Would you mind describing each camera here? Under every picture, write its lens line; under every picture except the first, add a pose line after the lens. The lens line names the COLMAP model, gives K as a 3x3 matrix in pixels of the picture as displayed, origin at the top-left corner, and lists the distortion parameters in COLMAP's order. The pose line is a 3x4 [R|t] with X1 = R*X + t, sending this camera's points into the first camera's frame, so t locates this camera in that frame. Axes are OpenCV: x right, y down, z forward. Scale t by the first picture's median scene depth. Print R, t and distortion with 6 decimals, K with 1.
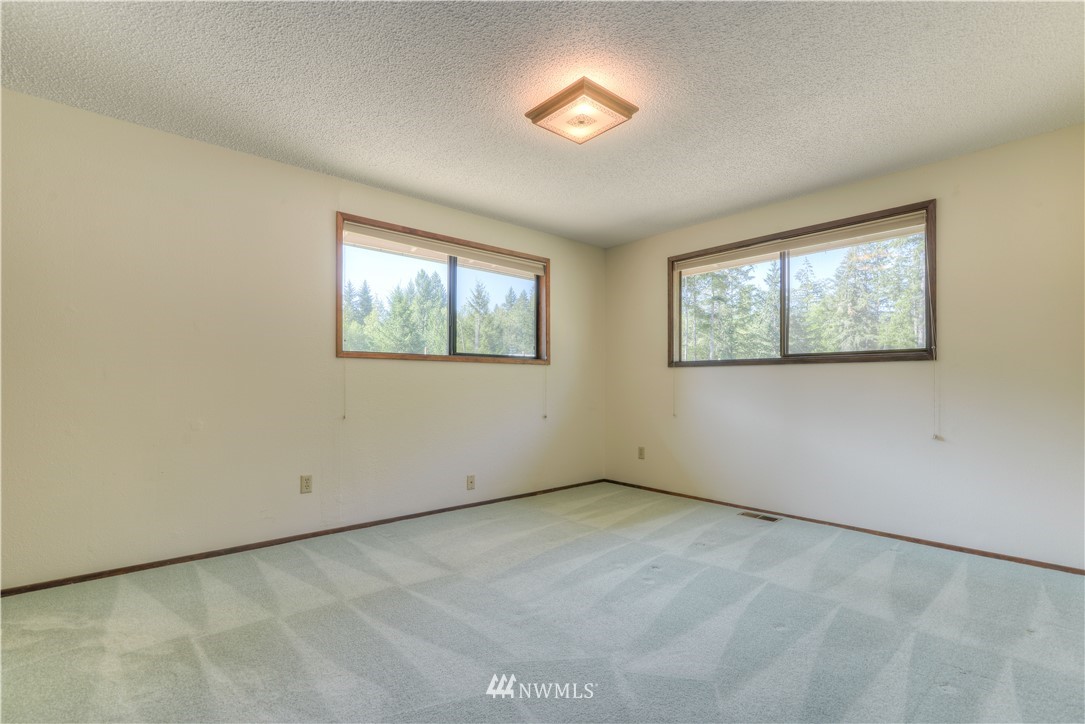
lens RADIAL K [[507.1, 0, 547.6], [0, 507.1, 374.3], [0, 0, 1]] dist [0.000506, 0.000078]
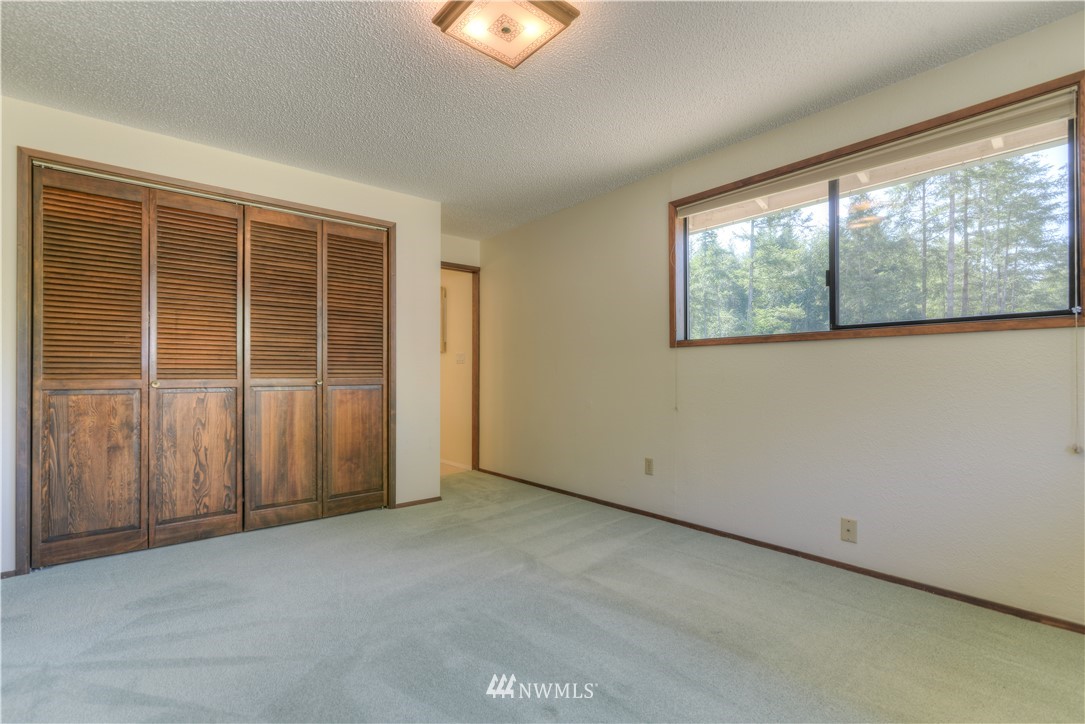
lens RADIAL K [[507.1, 0, 547.6], [0, 507.1, 374.3], [0, 0, 1]] dist [0.000506, 0.000078]
pose [[-0.032490, -0.003709, -0.999465, 0.670212], [0.018785, 0.999814, -0.004321, 0.021077], [0.999296, -0.018916, -0.032414, 0.890176]]
